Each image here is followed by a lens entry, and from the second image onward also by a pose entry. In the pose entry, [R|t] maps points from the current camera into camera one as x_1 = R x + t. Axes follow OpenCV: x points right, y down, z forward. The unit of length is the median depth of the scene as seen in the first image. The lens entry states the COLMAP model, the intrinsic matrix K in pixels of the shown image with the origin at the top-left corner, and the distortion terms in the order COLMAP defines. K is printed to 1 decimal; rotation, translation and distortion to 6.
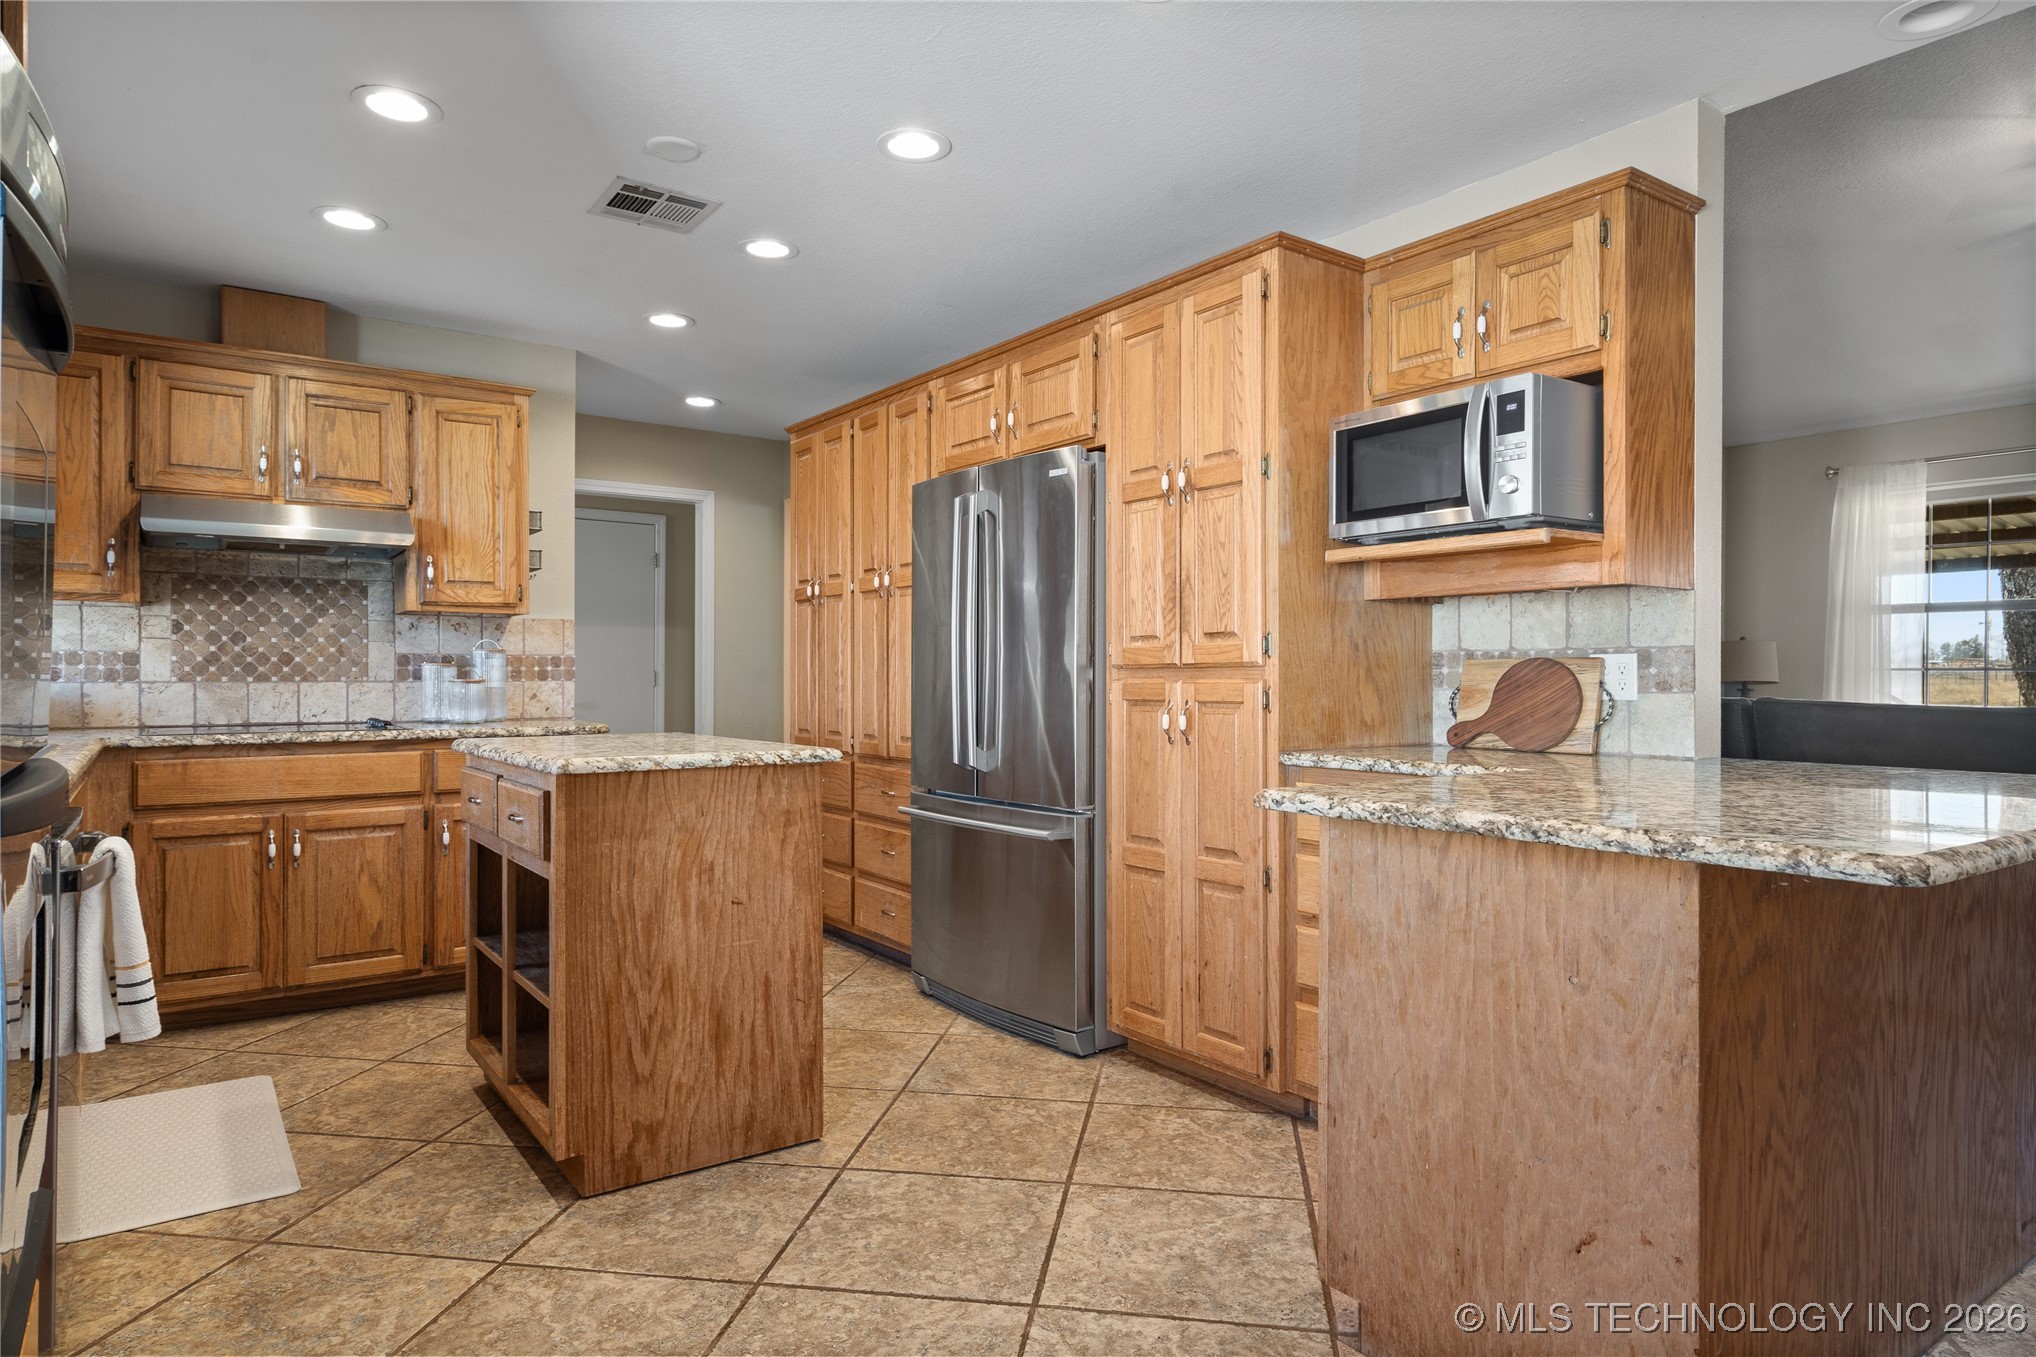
lens RADIAL K [[1184.8, 0, 1015.2], [0, 1184.8, 676.6], [0, 0, 1]] dist [0.008736, -0.001833]
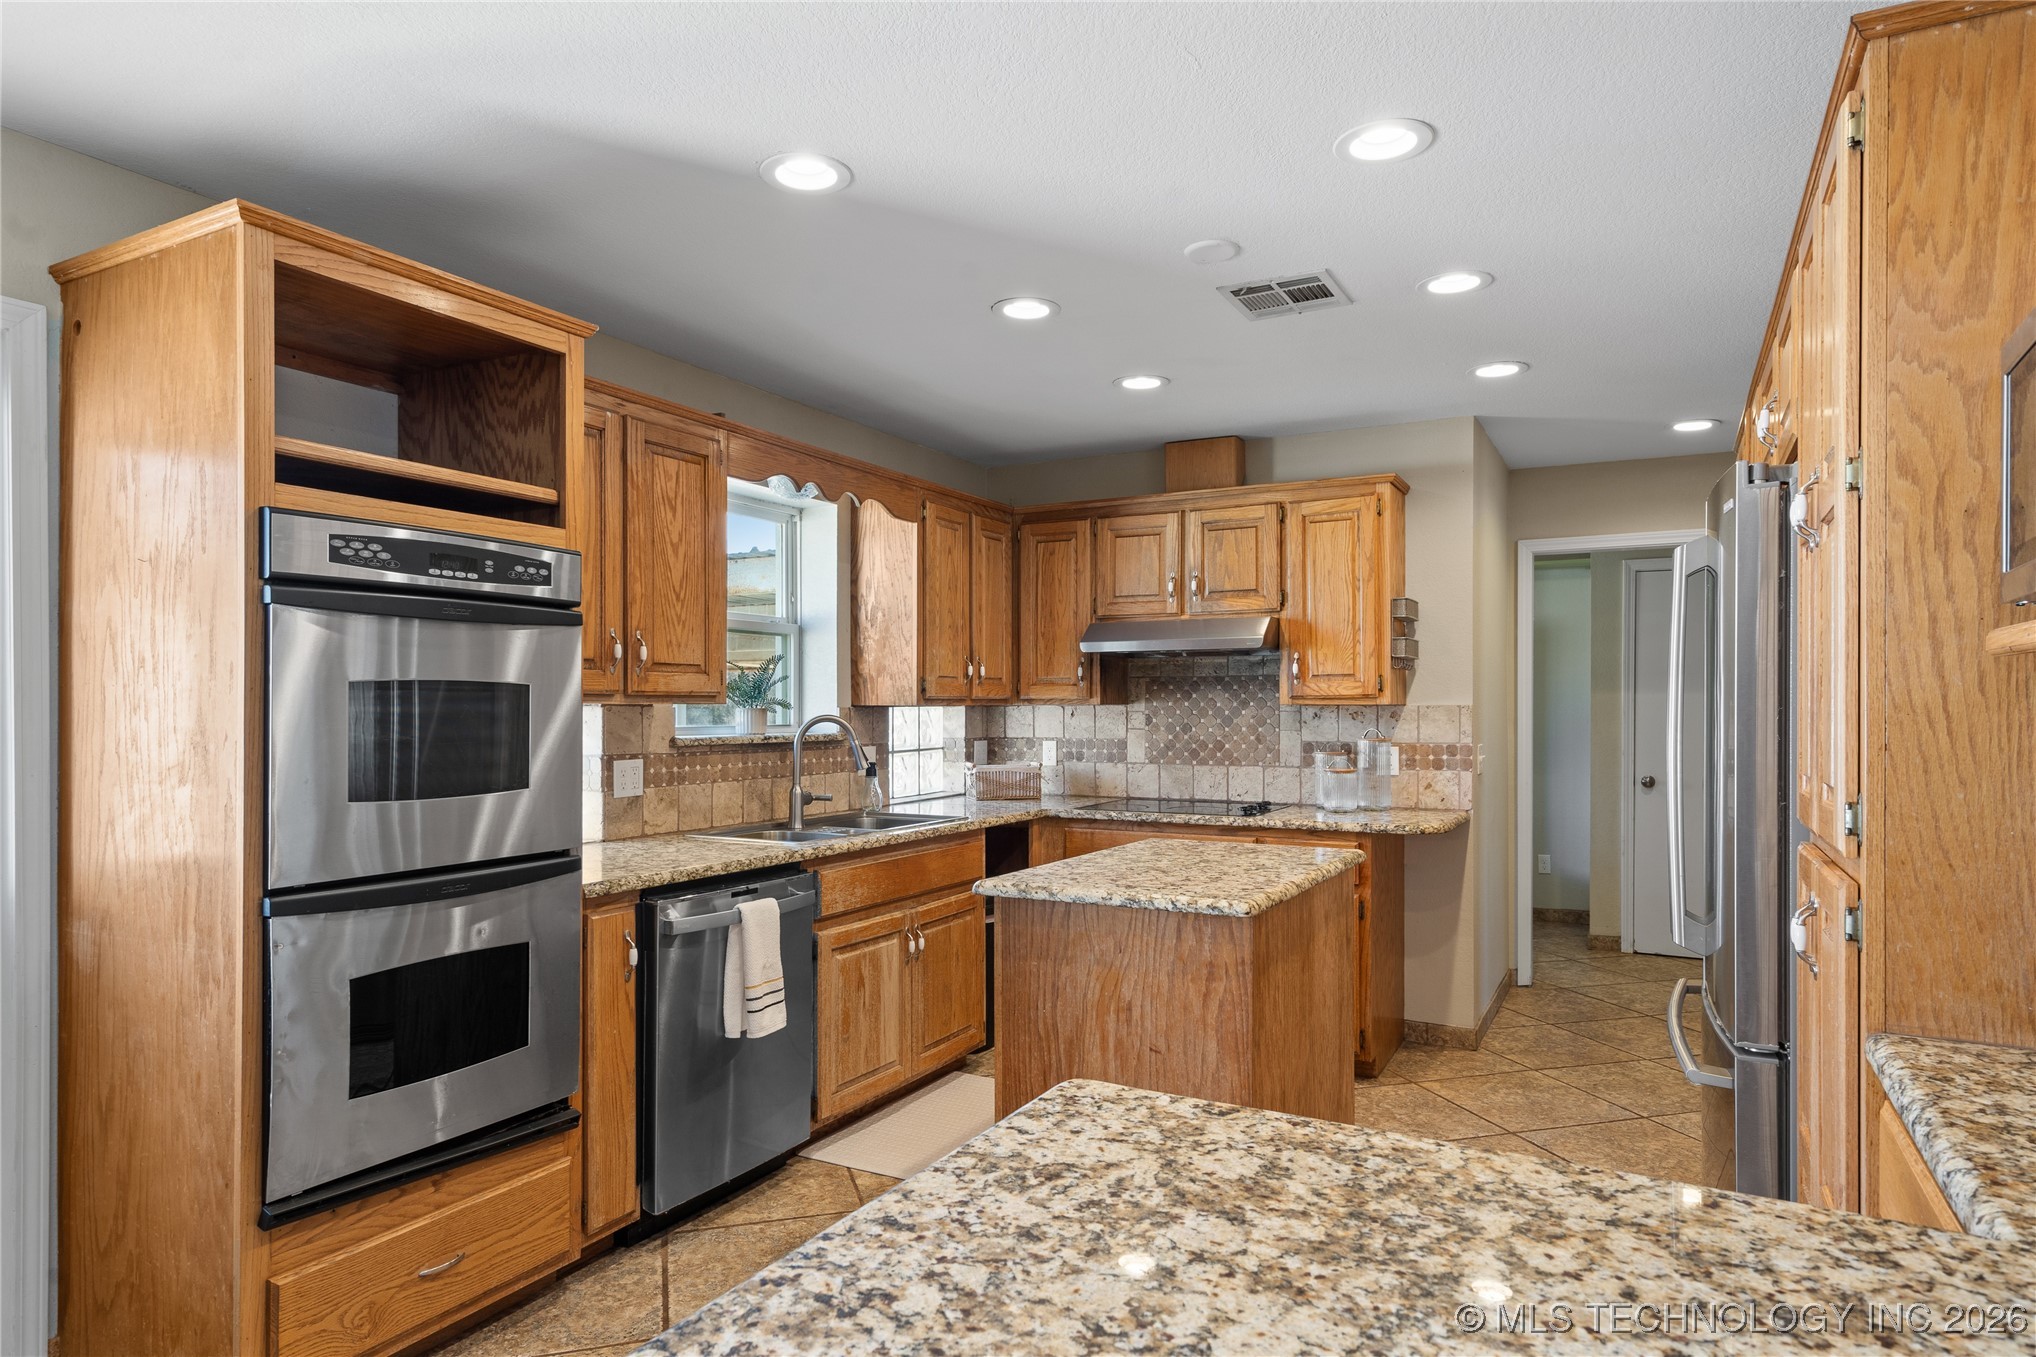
lens RADIAL K [[1193.9, 0, 1007.9], [0, 1193.9, 709.4], [0, 0, 1]] dist [0.002593, 0.000667]
pose [[0.435274, 0.000333, -0.900298, 0.402932], [-0.000455, 1.000000, 0.000149, -0.057364], [0.900298, 0.000345, 0.435274, 0.338272]]
